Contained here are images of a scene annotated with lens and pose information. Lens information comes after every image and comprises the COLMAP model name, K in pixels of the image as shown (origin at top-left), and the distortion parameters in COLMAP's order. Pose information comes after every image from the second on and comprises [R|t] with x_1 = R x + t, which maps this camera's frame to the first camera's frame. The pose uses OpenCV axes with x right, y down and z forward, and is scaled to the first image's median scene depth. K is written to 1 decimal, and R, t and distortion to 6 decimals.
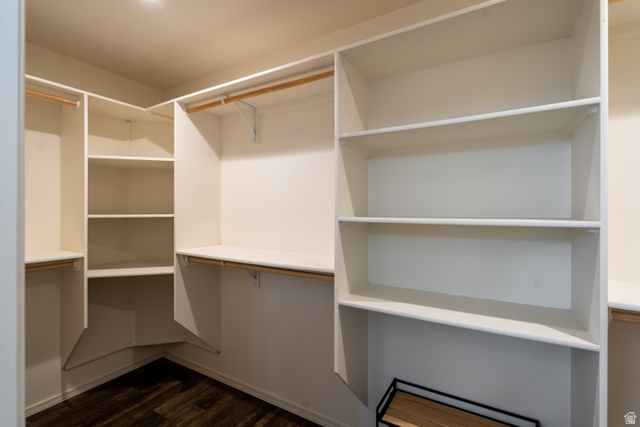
lens RADIAL K [[290.3, 0, 321.7], [0, 290.3, 210.4], [0, 0, 1]] dist [-0.020656, 0.003922]
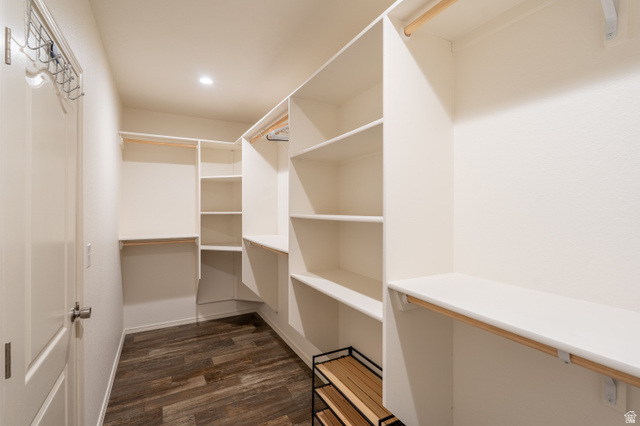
lens RADIAL K [[290.3, 0, 320.4], [0, 290.3, 212.2], [0, 0, 1]] dist [-0.020656, 0.003922]
pose [[0.857803, 0.004595, -0.513958, 0.619171], [0.001317, 0.999937, 0.011139, -0.001888], [0.513977, -0.010232, 0.857743, -0.089243]]
